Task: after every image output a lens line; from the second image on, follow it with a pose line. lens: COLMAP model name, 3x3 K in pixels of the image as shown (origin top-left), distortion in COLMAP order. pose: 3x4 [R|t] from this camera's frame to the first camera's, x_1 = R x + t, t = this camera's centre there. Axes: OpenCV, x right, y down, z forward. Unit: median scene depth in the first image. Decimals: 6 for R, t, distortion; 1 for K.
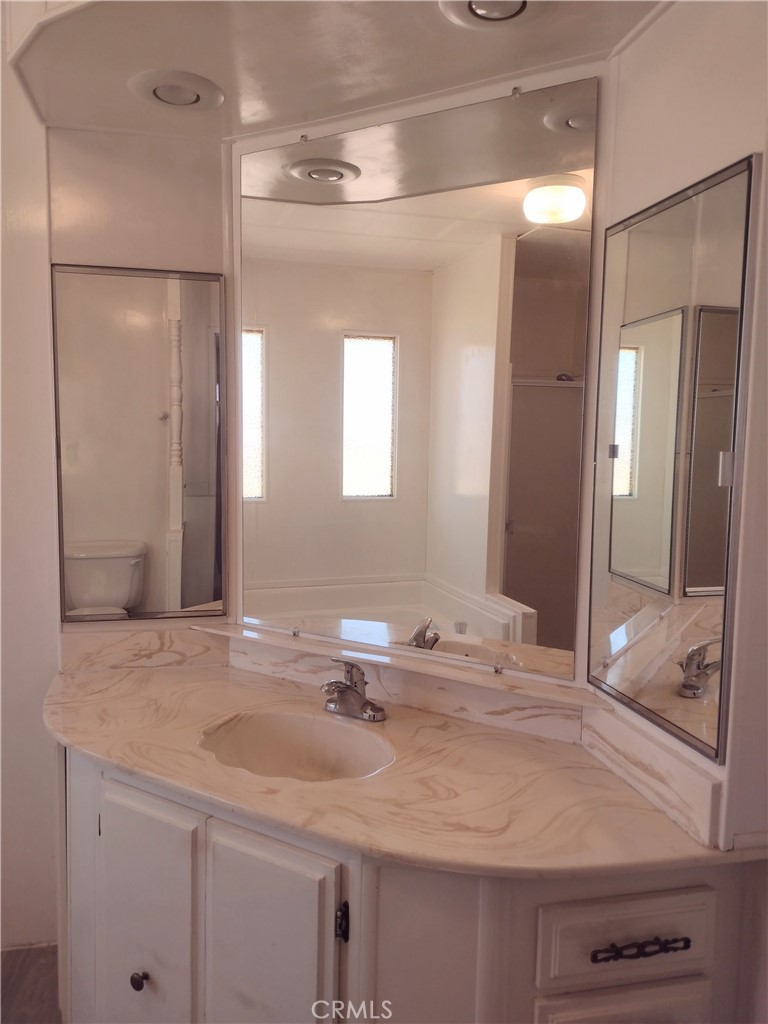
lens RADIAL K [[764.9, 0, 382.6], [0, 764.9, 508.6], [0, 0, 1]] dist [0.088421, -0.130615]
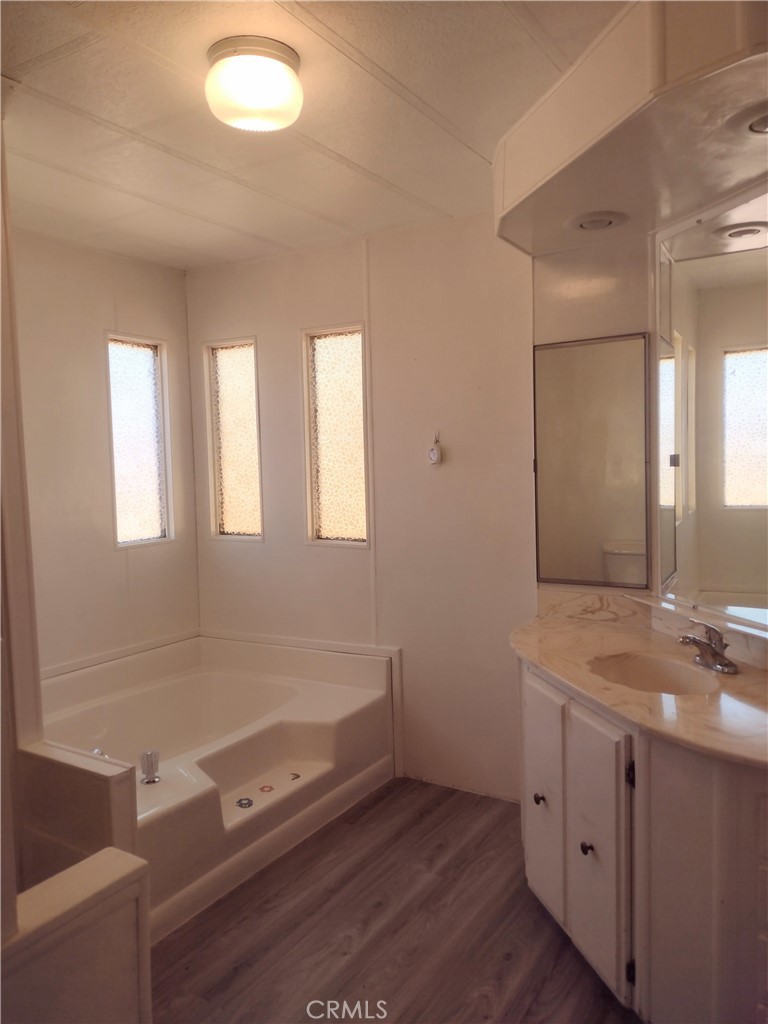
lens RADIAL K [[764.9, 0, 382.6], [0, 764.9, 508.6], [0, 0, 1]] dist [0.088421, -0.130615]
pose [[0.709719, 0.012061, -0.704382, 0.441472], [-0.026546, 0.999601, -0.009632, 0.029330], [0.703985, 0.025535, 0.709756, -0.283792]]
